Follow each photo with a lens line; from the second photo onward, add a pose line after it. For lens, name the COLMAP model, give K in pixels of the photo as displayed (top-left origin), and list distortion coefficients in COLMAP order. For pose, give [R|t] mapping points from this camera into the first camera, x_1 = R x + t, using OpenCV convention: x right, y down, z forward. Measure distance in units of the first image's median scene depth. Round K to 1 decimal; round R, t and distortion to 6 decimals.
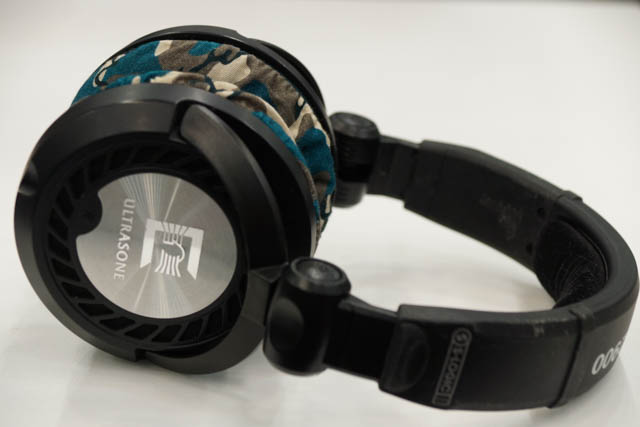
lens RADIAL K [[2194.7, 0, 320.0], [0, 2194.7, 213.5], [0, 0, 1]] dist [-0.754562, -0.827642]
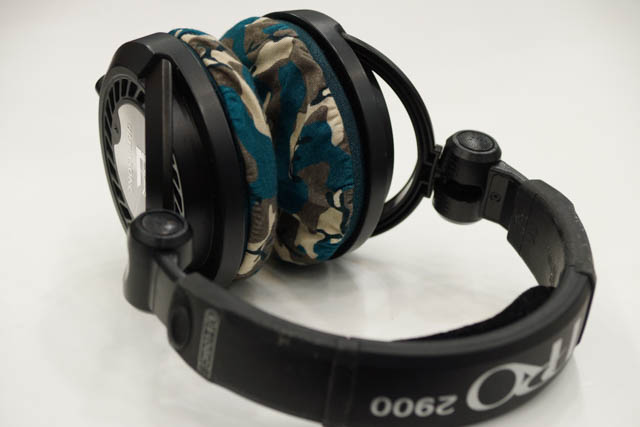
lens RADIAL K [[2194.7, 0, 320.0], [0, 2194.7, 213.5], [0, 0, 1]] dist [-0.754562, -0.827642]
pose [[0.653813, 0.288004, -0.699702, 0.797357], [-0.278731, 0.951373, 0.131143, -0.141929], [0.703447, 0.109285, 0.702296, 0.251713]]
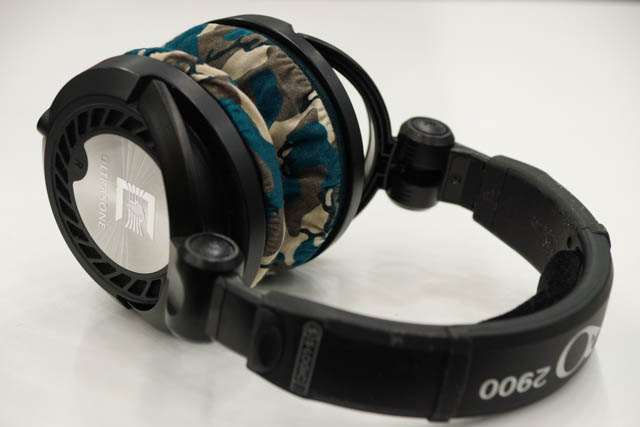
lens RADIAL K [[2194.7, 0, 320.0], [0, 2194.7, 213.5], [0, 0, 1]] dist [-0.754562, -0.827642]
pose [[0.887668, 0.156328, -0.433136, 0.483636], [-0.156226, 0.987062, 0.036083, -0.035156], [0.433173, 0.035637, 0.900606, 0.051270]]
